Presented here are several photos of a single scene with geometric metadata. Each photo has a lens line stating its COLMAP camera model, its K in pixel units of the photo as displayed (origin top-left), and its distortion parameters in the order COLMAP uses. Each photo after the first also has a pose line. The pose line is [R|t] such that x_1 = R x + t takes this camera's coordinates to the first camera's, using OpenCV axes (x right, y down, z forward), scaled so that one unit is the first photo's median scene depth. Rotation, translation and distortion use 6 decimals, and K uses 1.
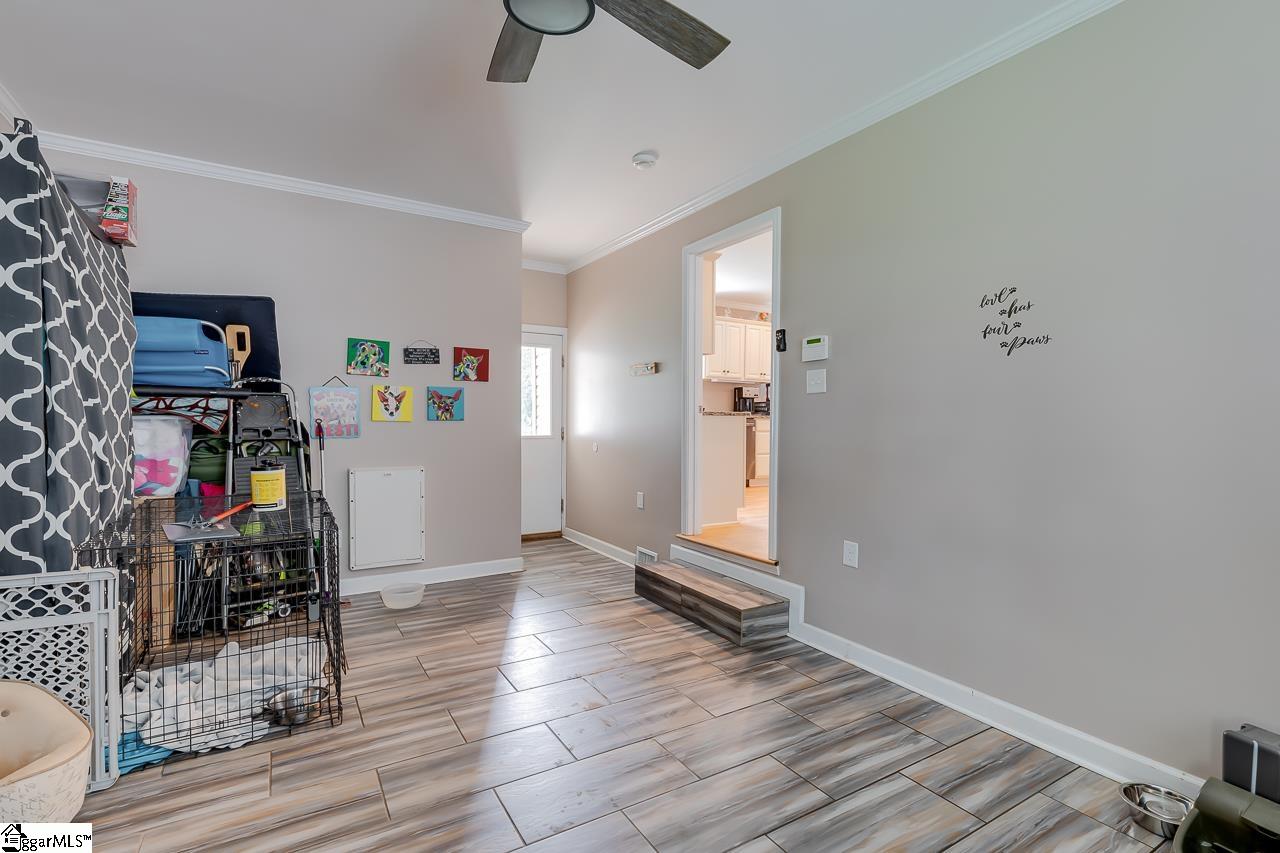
lens RADIAL K [[579.3, 0, 637.6], [0, 579.3, 427.0], [0, 0, 1]] dist [0.006334, 0.000838]
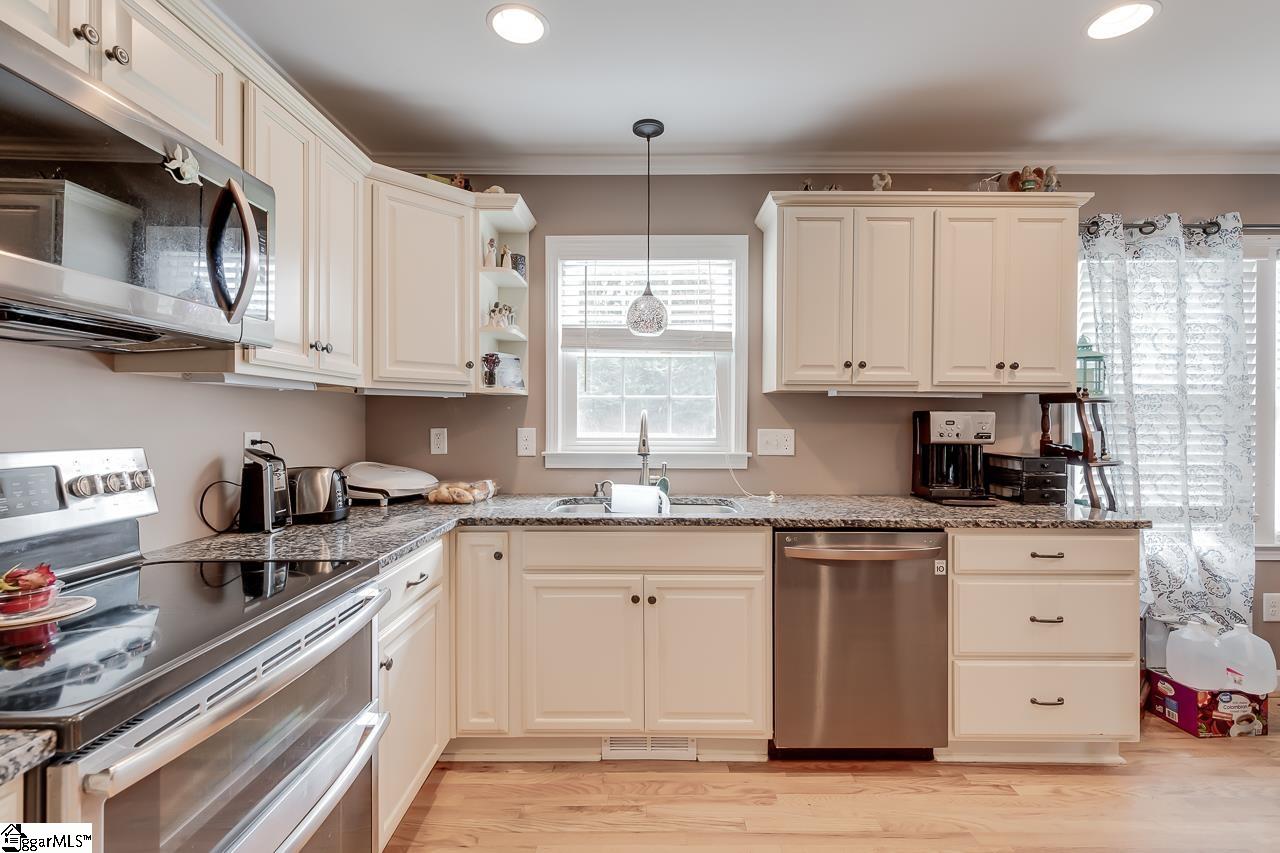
lens RADIAL K [[579.3, 0, 636.4], [0, 579.3, 424.5], [0, 0, 1]] dist [0.006334, 0.000838]
pose [[0.865333, 0.001061, -0.501196, 0.200360], [-0.002271, 0.999996, -0.001803, -0.060645], [0.501192, 0.002698, 0.865332, 0.643609]]
